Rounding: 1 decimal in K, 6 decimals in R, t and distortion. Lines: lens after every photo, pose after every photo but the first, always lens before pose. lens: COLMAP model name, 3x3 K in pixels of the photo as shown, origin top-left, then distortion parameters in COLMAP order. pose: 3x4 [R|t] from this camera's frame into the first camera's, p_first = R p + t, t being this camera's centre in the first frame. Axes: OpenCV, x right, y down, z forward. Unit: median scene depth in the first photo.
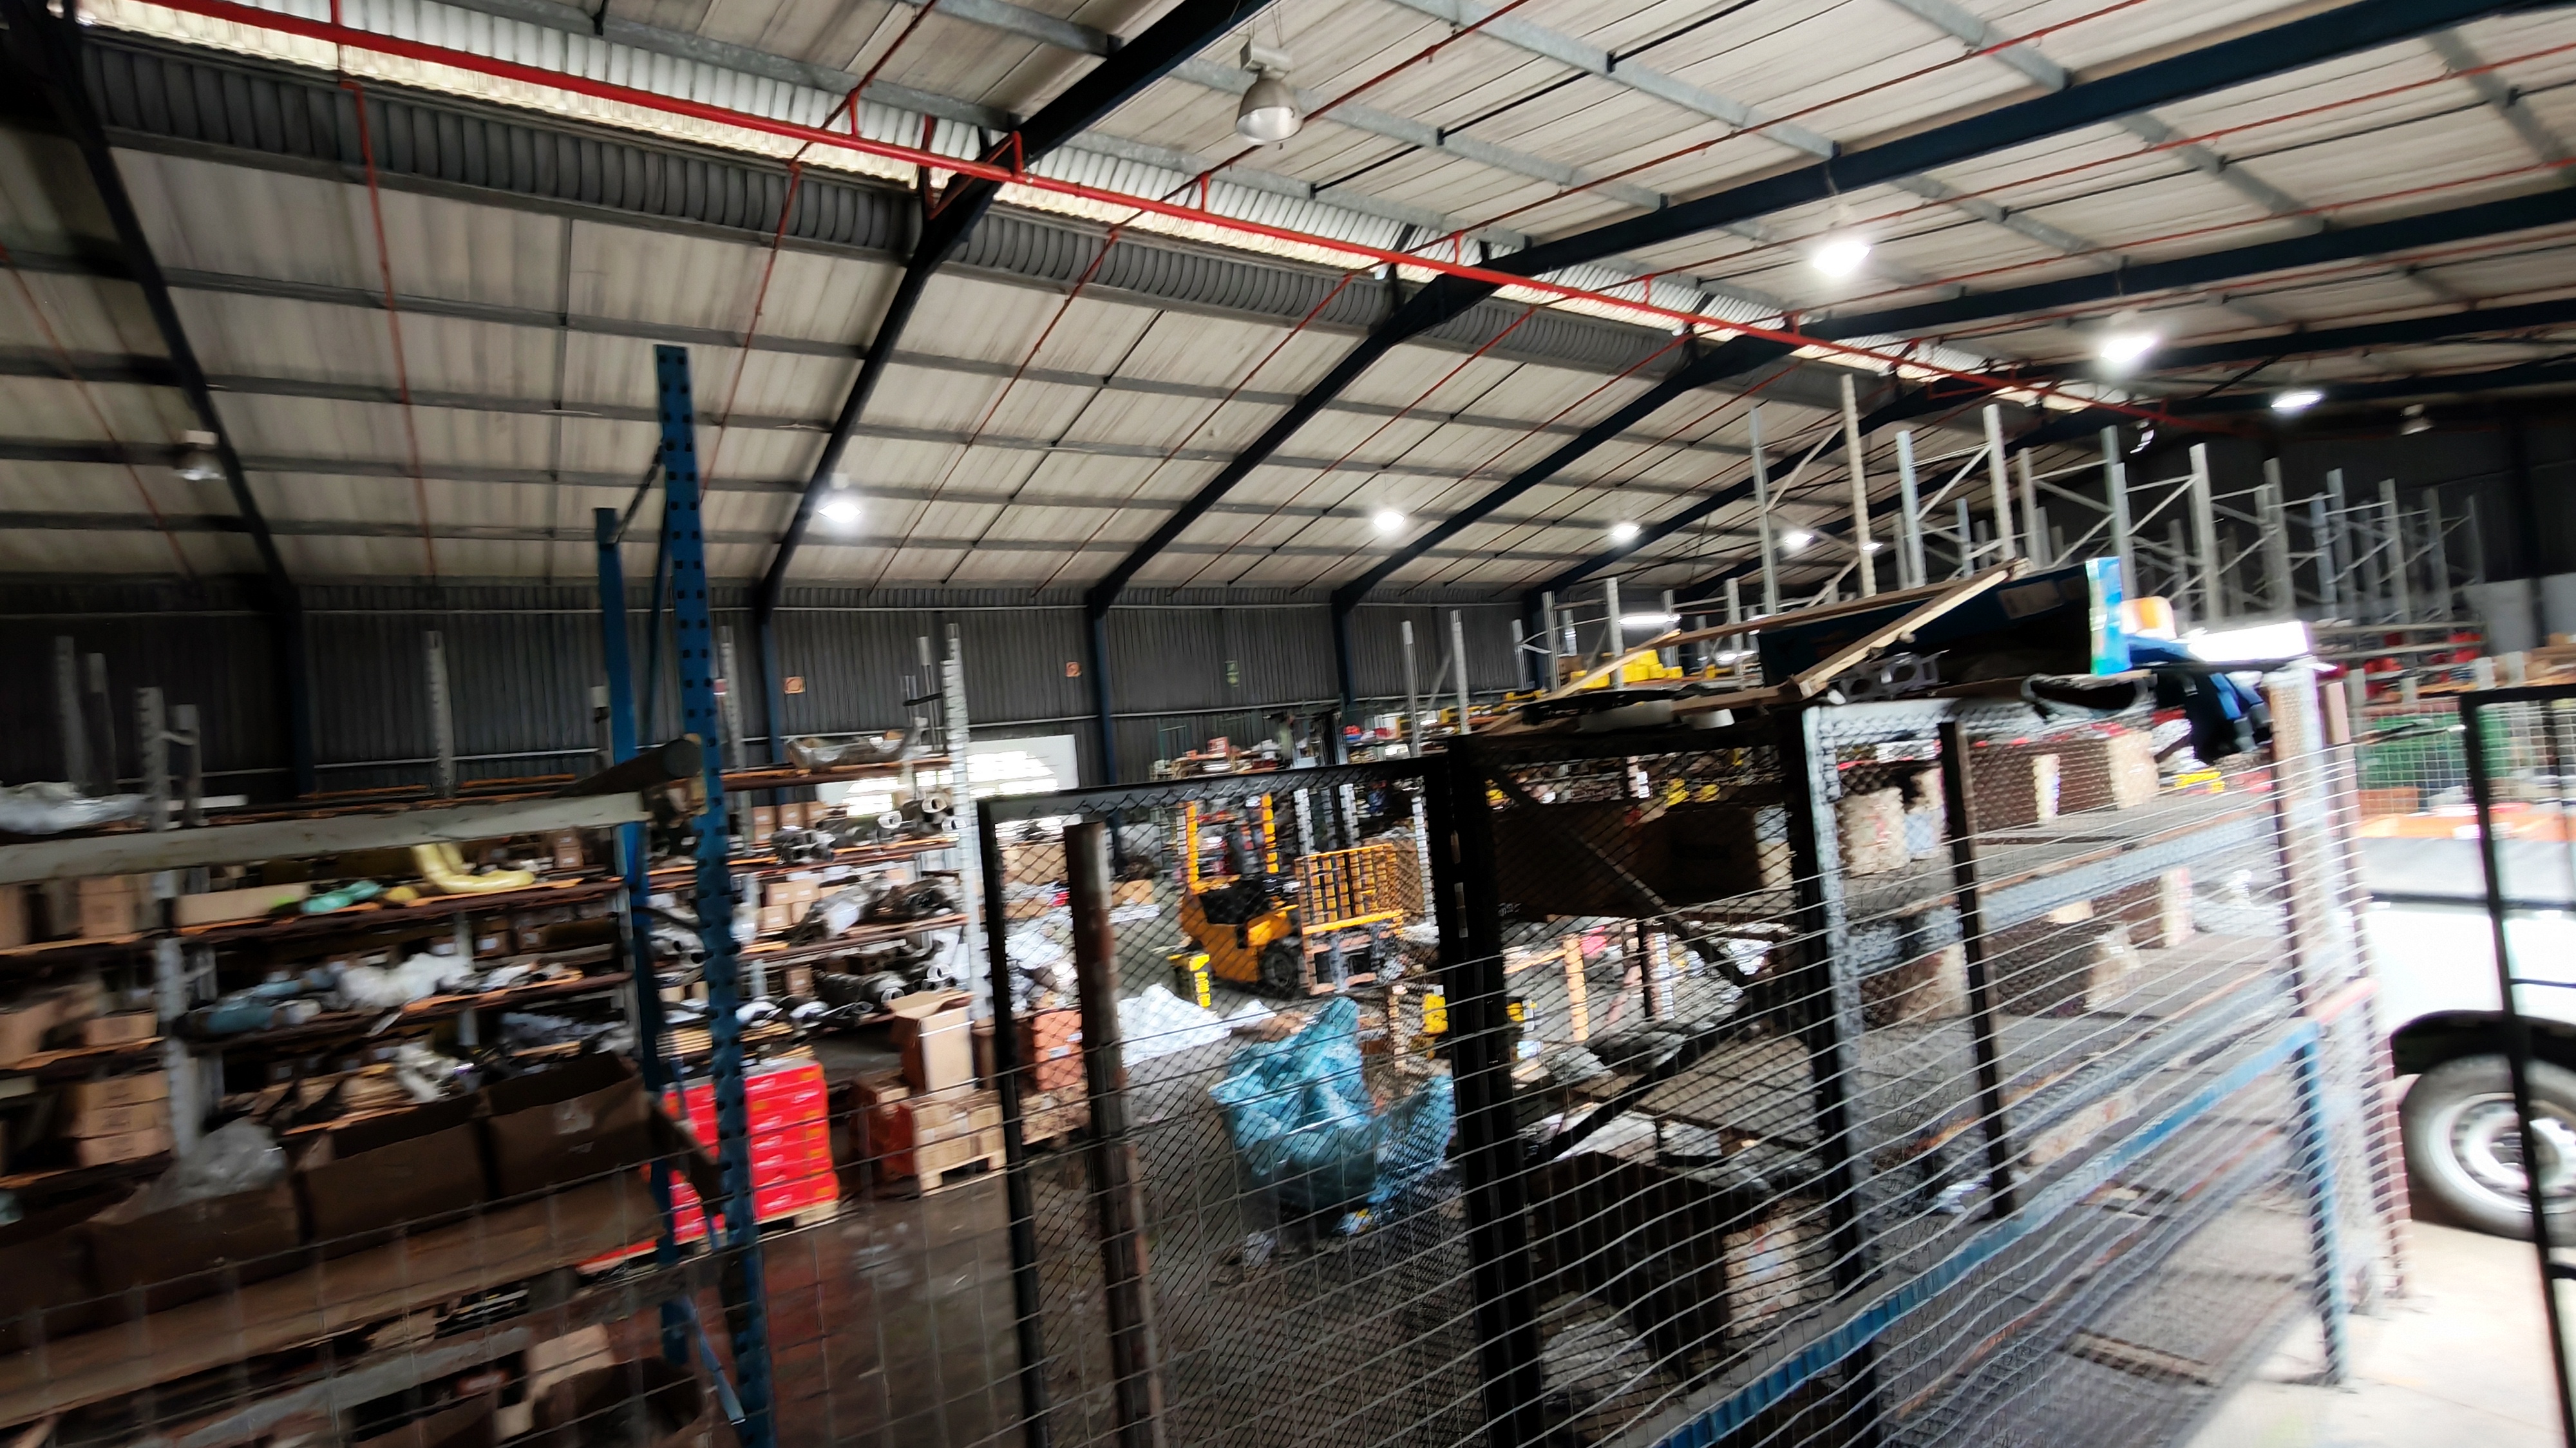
lens RADIAL K [[1179.8, 0, 1290.6], [0, 1179.8, 733.0], [0, 0, 1]] dist [-0.001752, 0.000657]
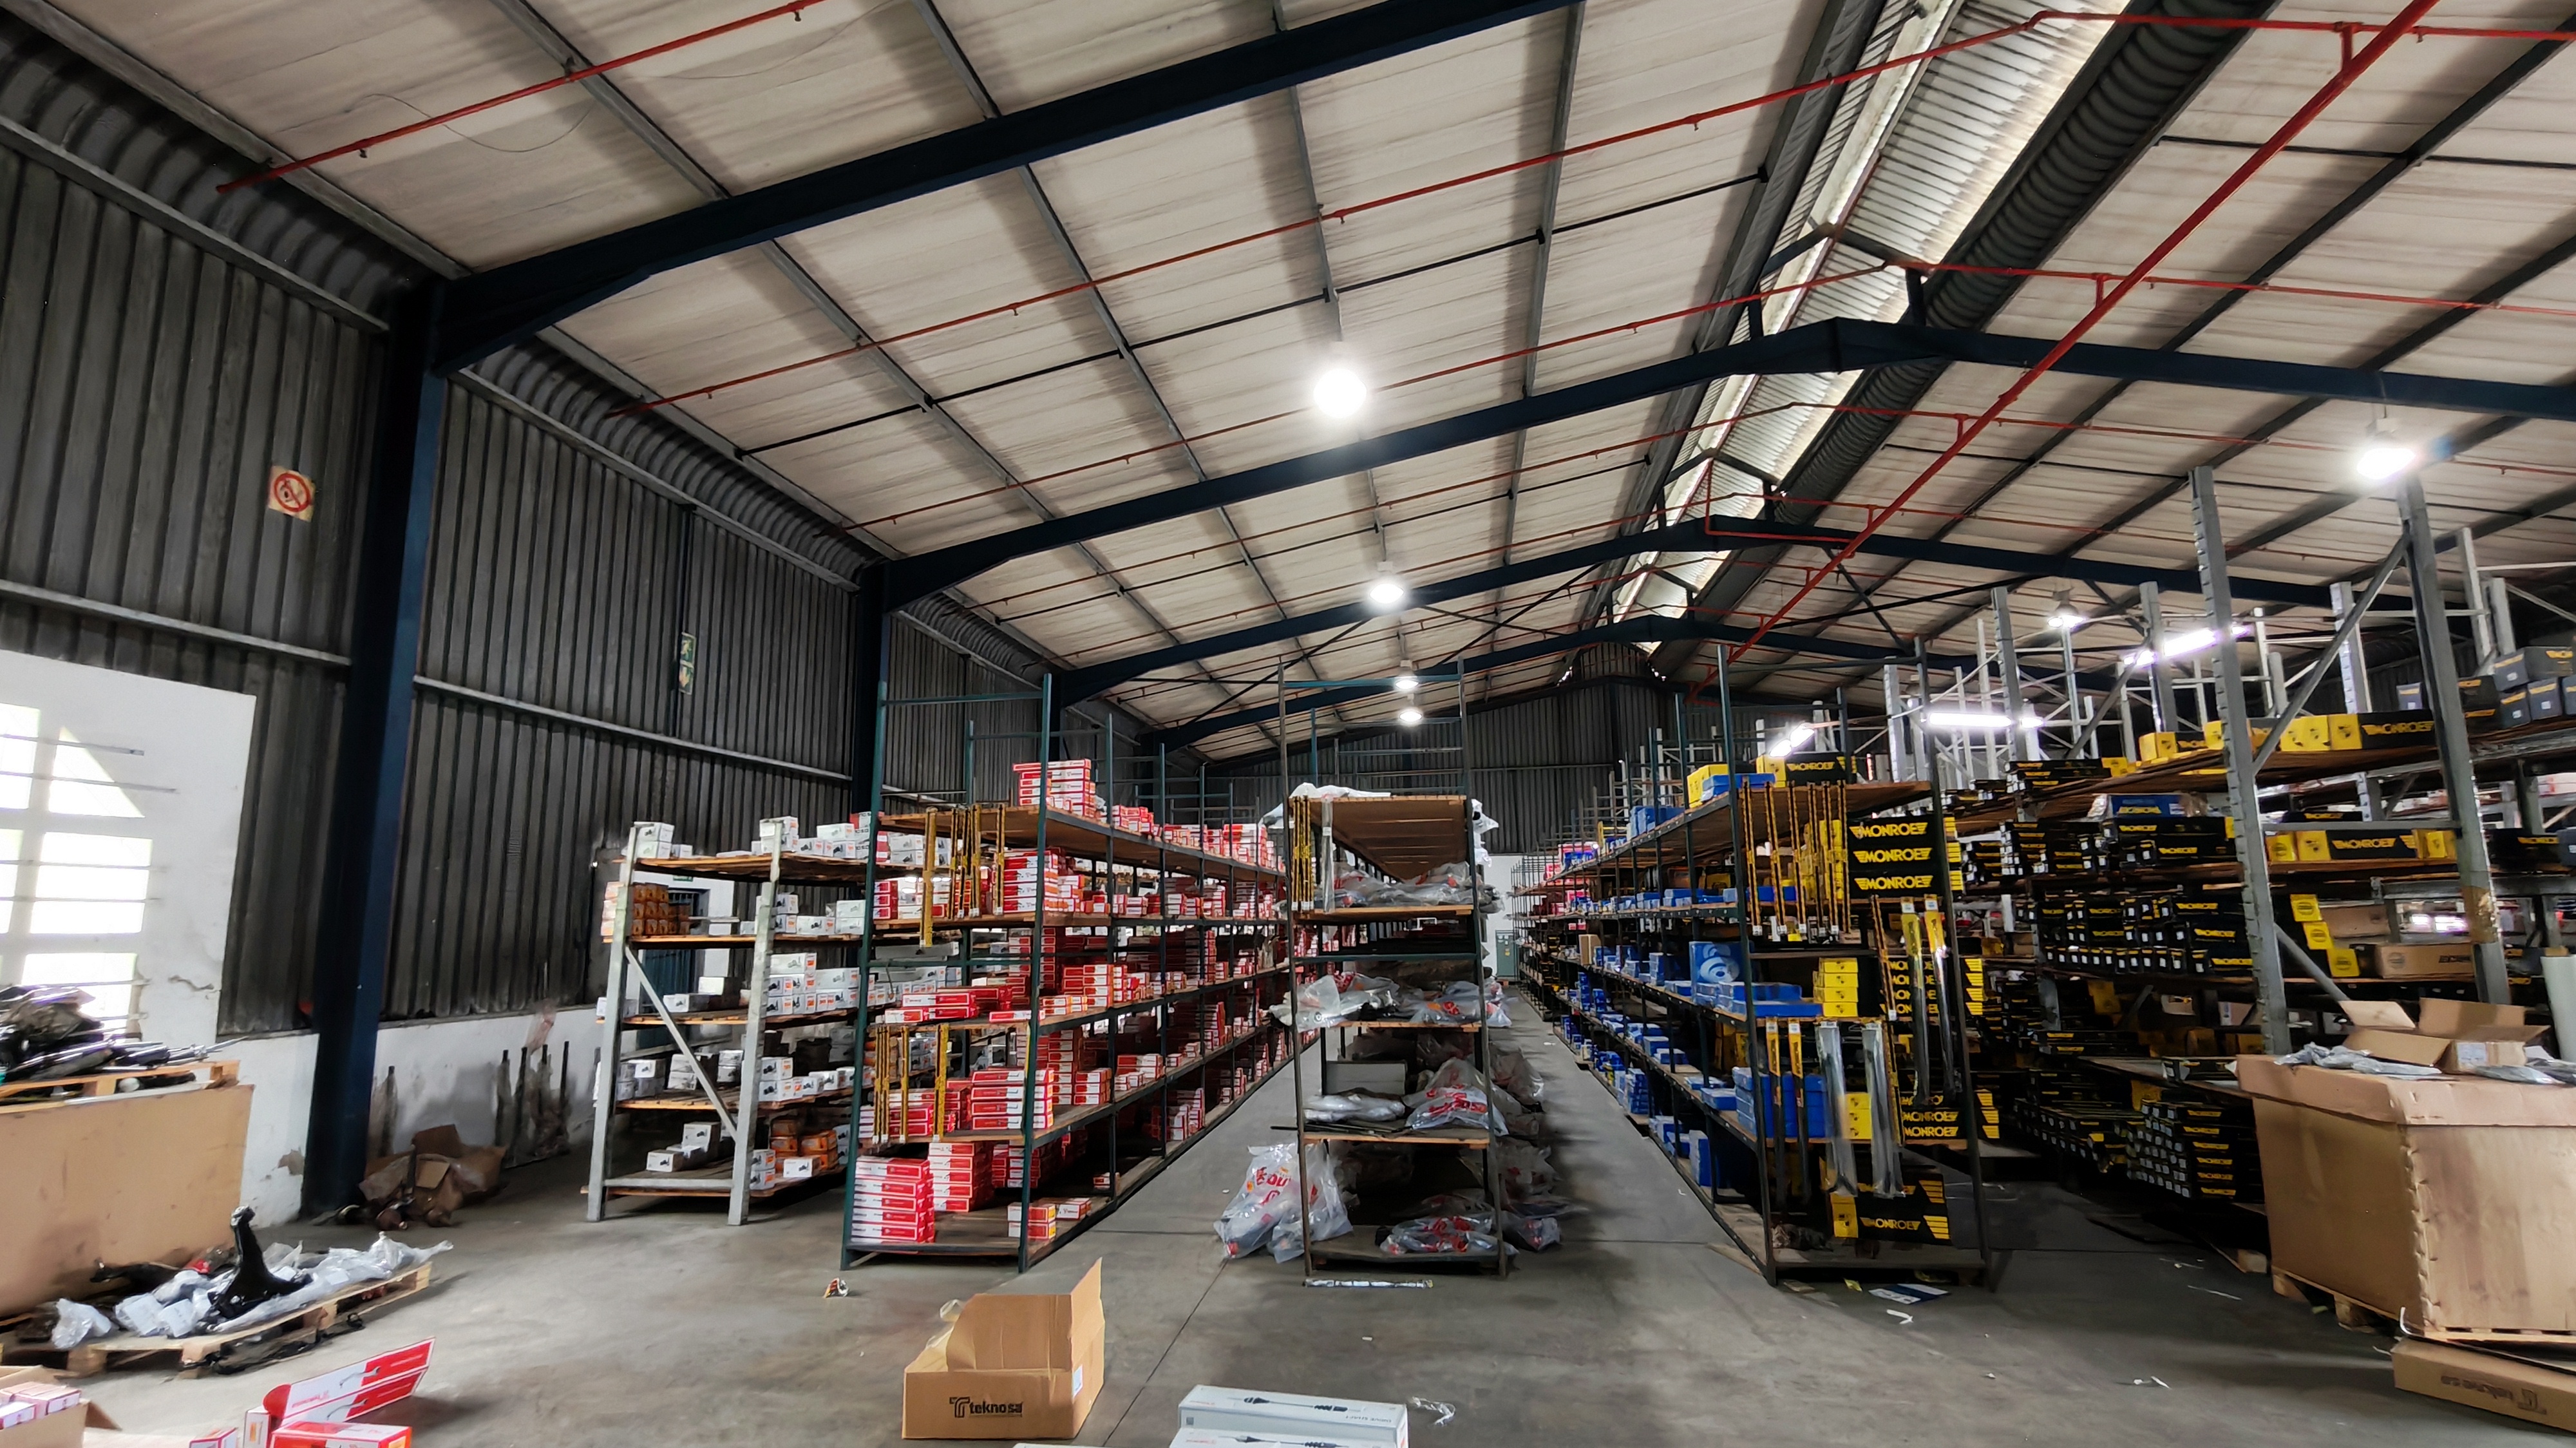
lens RADIAL K [[1179.8, 0, 1289.4], [0, 1179.8, 738.7], [0, 0, 1]] dist [-0.001752, 0.000657]
pose [[0.678286, 0.198489, 0.707481, -0.211721], [-0.073207, 0.976288, -0.203719, 0.048584], [-0.731142, 0.086387, 0.676734, 0.622349]]
